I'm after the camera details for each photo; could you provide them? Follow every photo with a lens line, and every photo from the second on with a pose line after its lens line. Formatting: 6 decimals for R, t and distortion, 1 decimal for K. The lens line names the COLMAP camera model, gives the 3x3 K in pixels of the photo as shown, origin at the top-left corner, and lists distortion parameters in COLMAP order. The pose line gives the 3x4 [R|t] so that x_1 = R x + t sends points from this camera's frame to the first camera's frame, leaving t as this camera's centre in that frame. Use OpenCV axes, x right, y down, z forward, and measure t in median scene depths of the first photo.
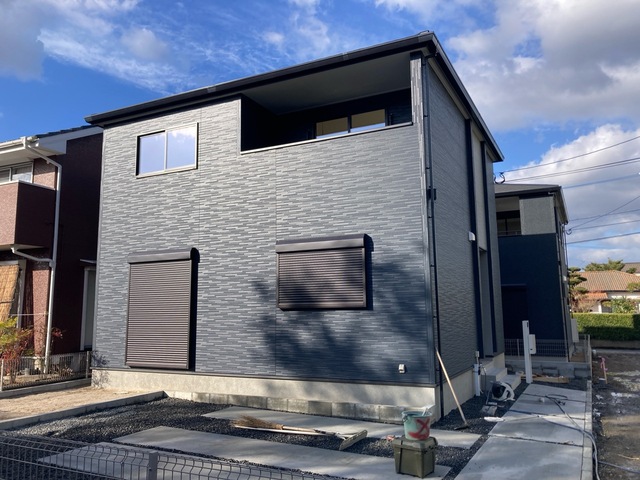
lens RADIAL K [[522.2, 0, 320.0], [0, 522.2, 240.0], [0, 0, 1]] dist [0.048476, 0.000193]
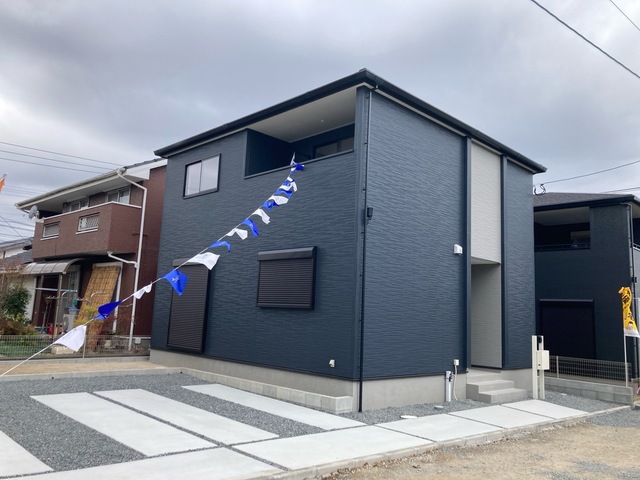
lens RADIAL K [[520.1, 0, 313.6], [0, 520.1, 241.3], [0, 0, 1]] dist [0.067380, 0.001750]
pose [[0.945991, 0.010275, -0.324030, 0.381197], [-0.013444, 0.999881, -0.007543, -0.011741], [0.323914, 0.011492, 0.946017, -0.083475]]
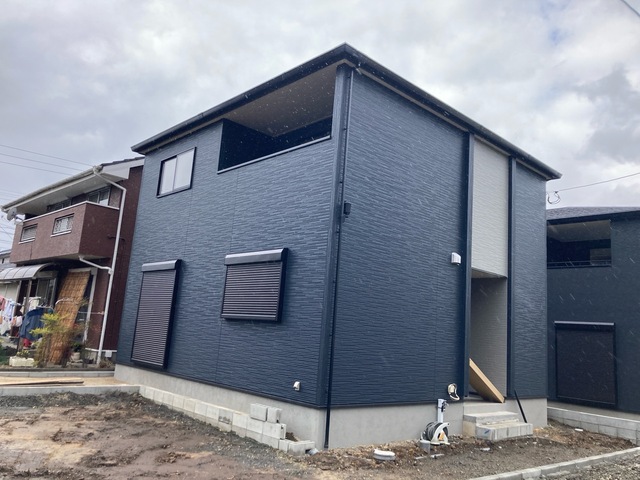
lens RADIAL K [[522.2, 0, 320.0], [0, 522.2, 240.0], [0, 0, 1]] dist [0.048476, 0.000193]
pose [[0.936843, 0.020129, -0.349170, 0.414087], [-0.039071, 0.998117, -0.047292, 0.014598], [0.347561, 0.057948, 0.935865, 0.068815]]
